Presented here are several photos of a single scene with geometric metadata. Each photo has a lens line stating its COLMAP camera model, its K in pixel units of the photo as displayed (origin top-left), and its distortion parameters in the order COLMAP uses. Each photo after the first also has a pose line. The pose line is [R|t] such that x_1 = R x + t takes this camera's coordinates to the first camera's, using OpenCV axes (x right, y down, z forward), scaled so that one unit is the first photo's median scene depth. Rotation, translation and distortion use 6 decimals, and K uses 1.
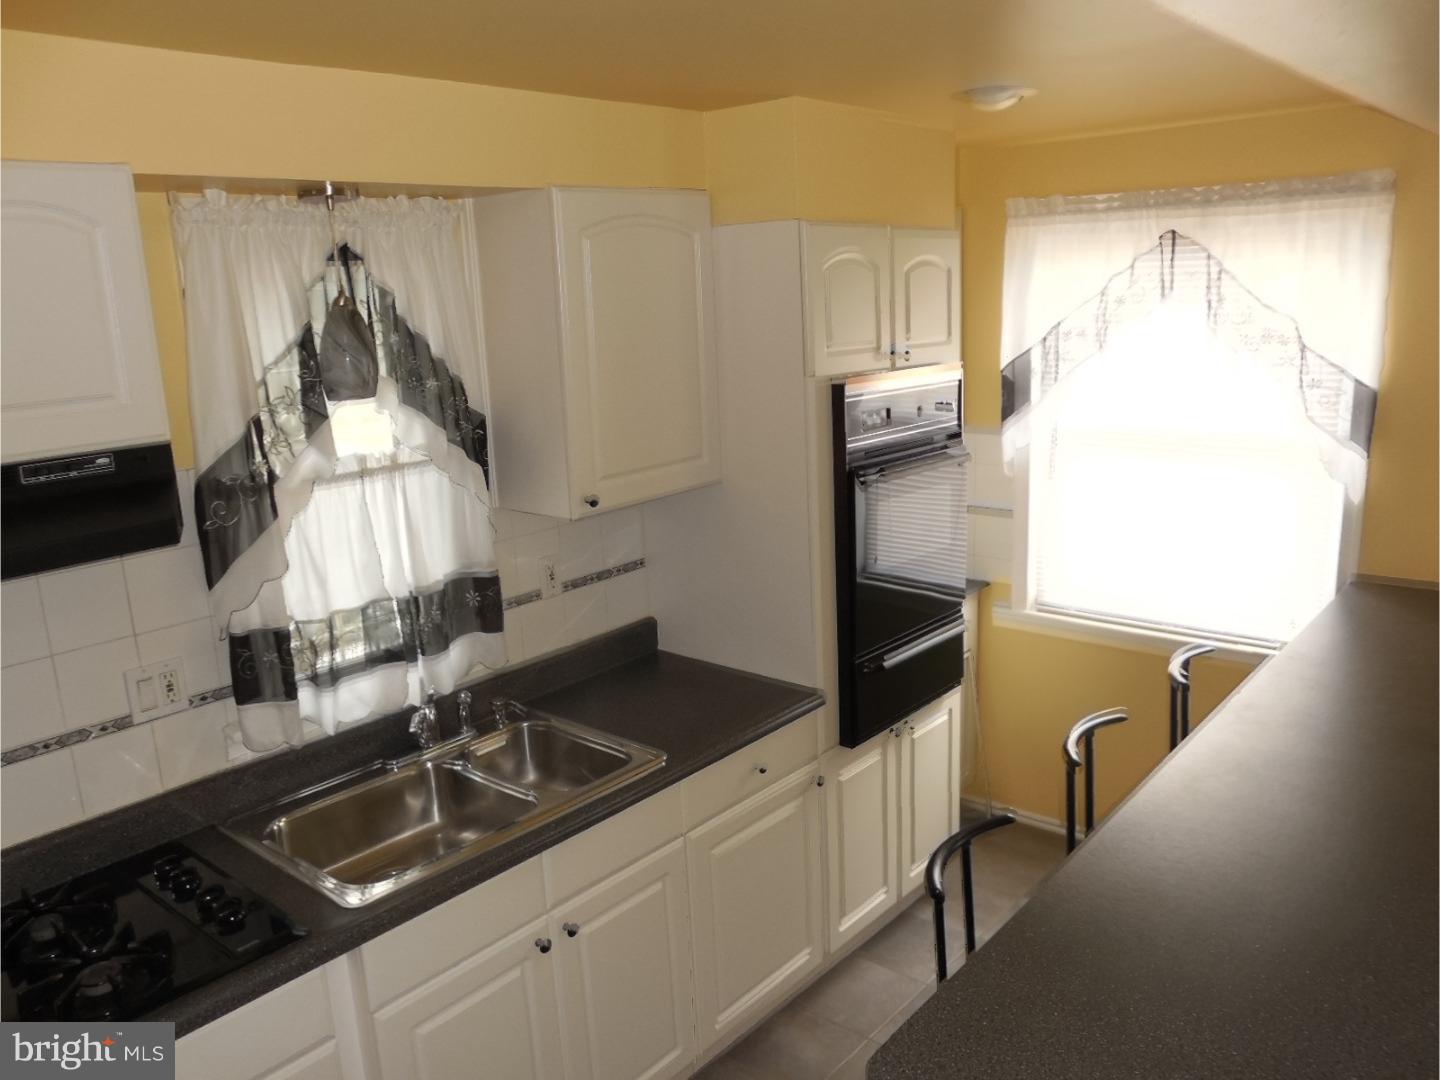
lens RADIAL K [[1096.5, 0, 720.0], [0, 1096.5, 540.0], [0, 0, 1]] dist [-0.154451, 0.117679]
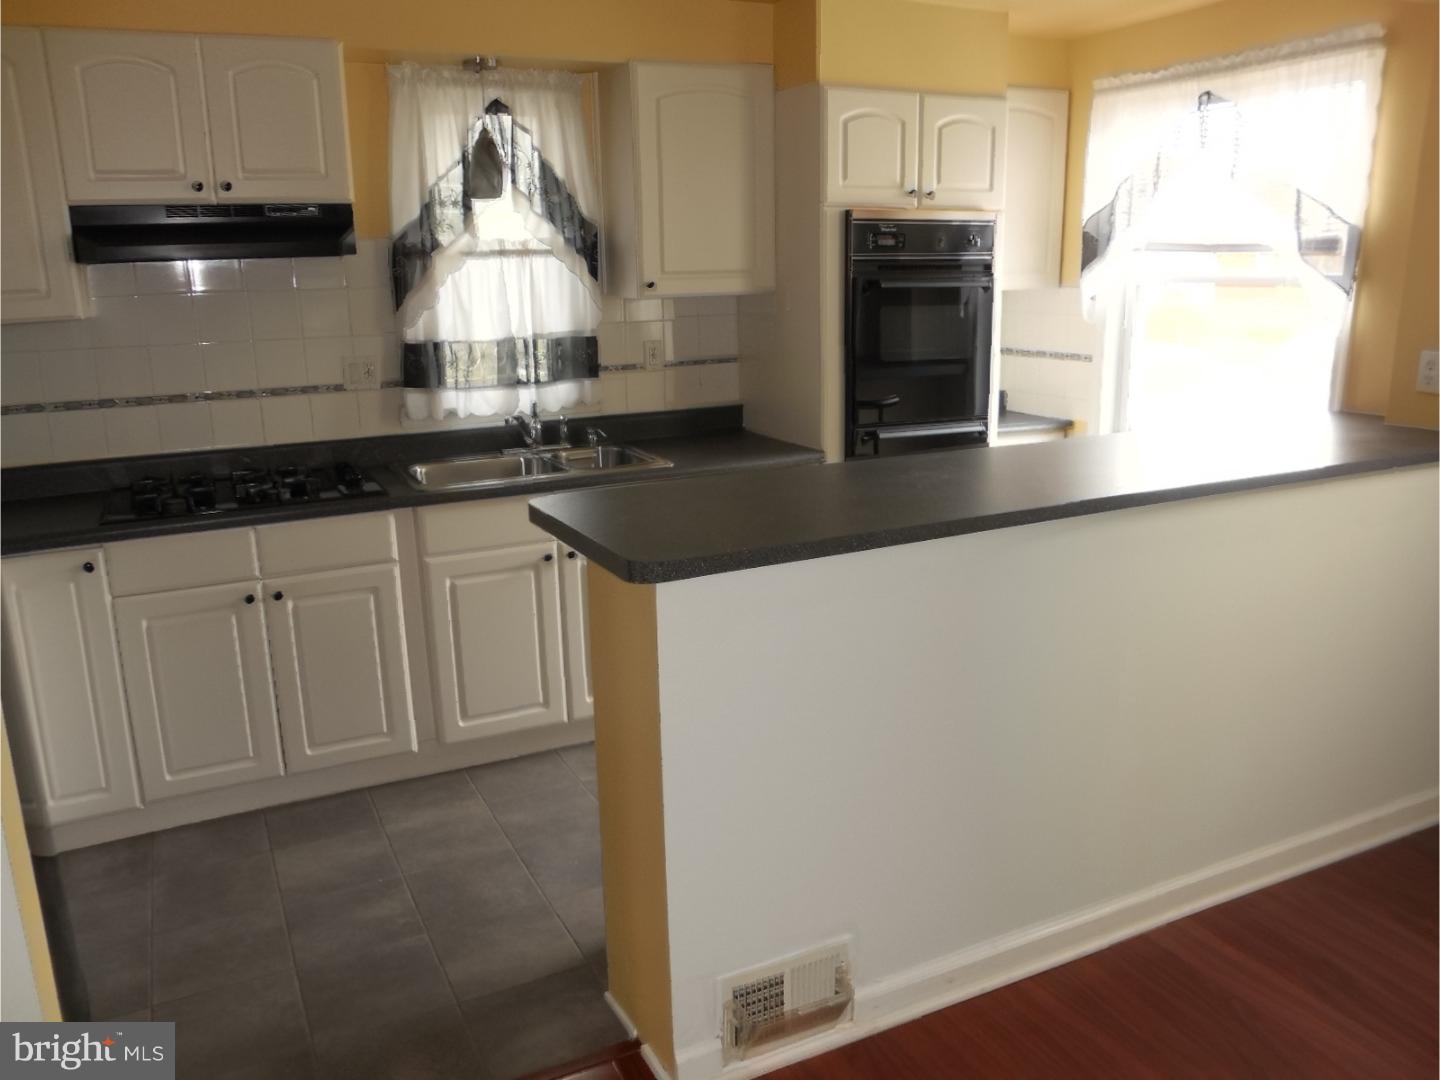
lens RADIAL K [[1130.4, 0, 720.0], [0, 1130.4, 540.0], [0, 0, 1]] dist [-0.091155, 0.005035]
pose [[0.913390, 0.123654, -0.387851, 0.619305], [-0.108160, 0.992222, 0.061620, 0.212096], [0.392454, -0.014333, 0.919660, -0.346969]]
